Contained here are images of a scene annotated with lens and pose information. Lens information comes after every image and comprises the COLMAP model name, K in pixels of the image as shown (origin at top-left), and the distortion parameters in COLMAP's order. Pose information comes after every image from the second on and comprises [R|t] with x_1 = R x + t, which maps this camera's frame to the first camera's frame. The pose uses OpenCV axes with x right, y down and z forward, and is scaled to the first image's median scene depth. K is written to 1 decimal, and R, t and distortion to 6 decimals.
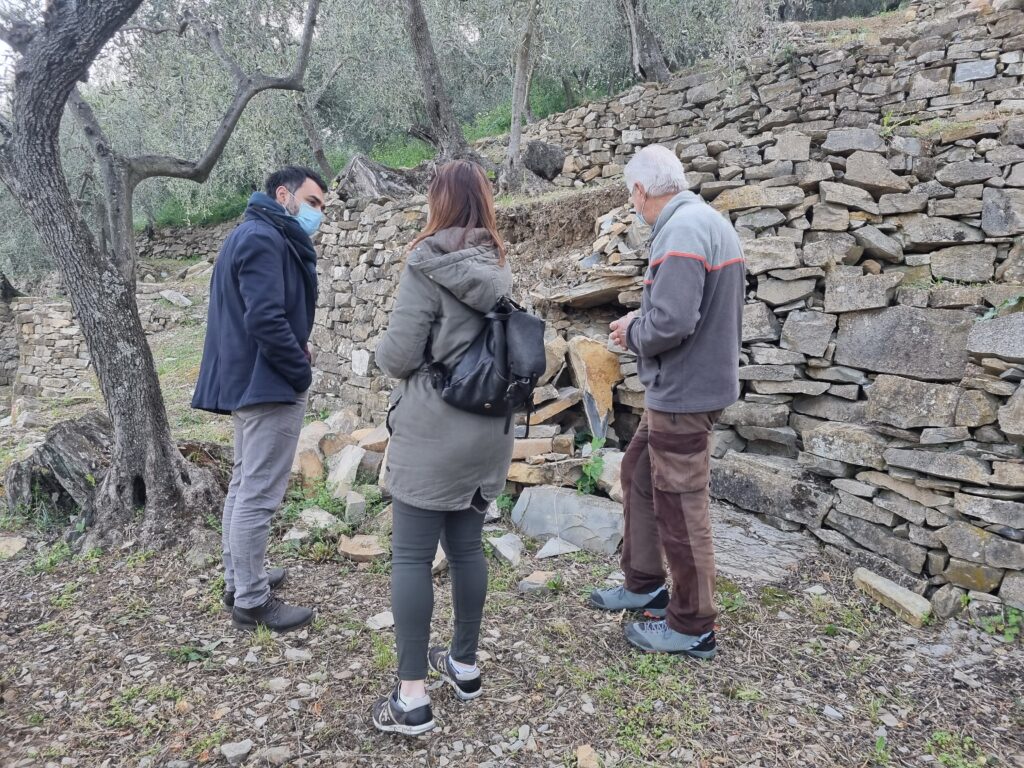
lens RADIAL K [[766.1, 0, 528.8], [0, 766.1, 376.3], [0, 0, 1]] dist [0.062954, -0.037006]
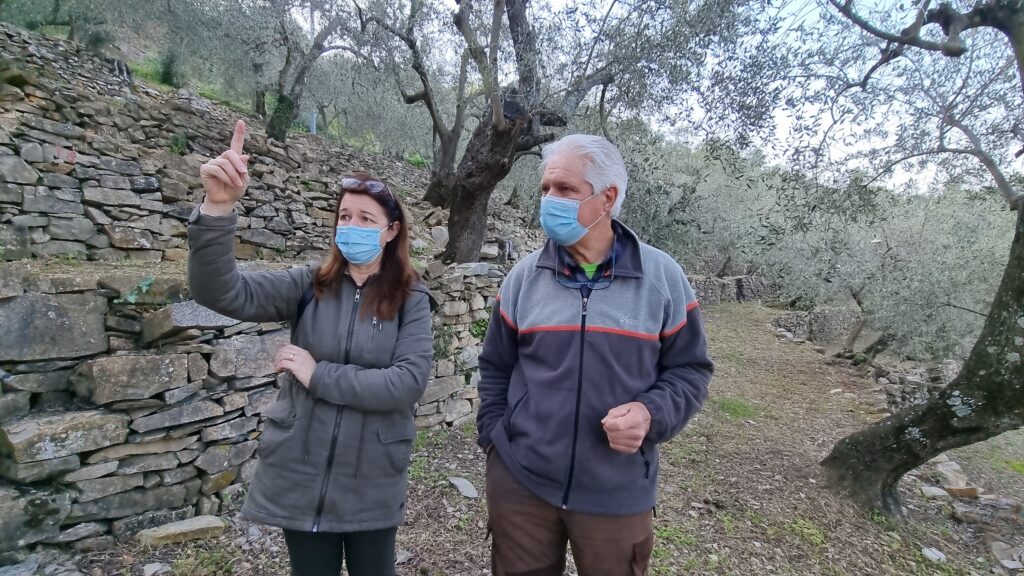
lens RADIAL K [[450.8, 0, 512.4], [0, 450.8, 286.3], [0, 0, 1]] dist [0.008838, -0.006161]
pose [[-0.379424, -0.049330, 0.923907, -0.242894], [0.063883, 0.994798, 0.079350, -0.082460], [-0.923015, 0.089129, -0.374299, 0.493320]]
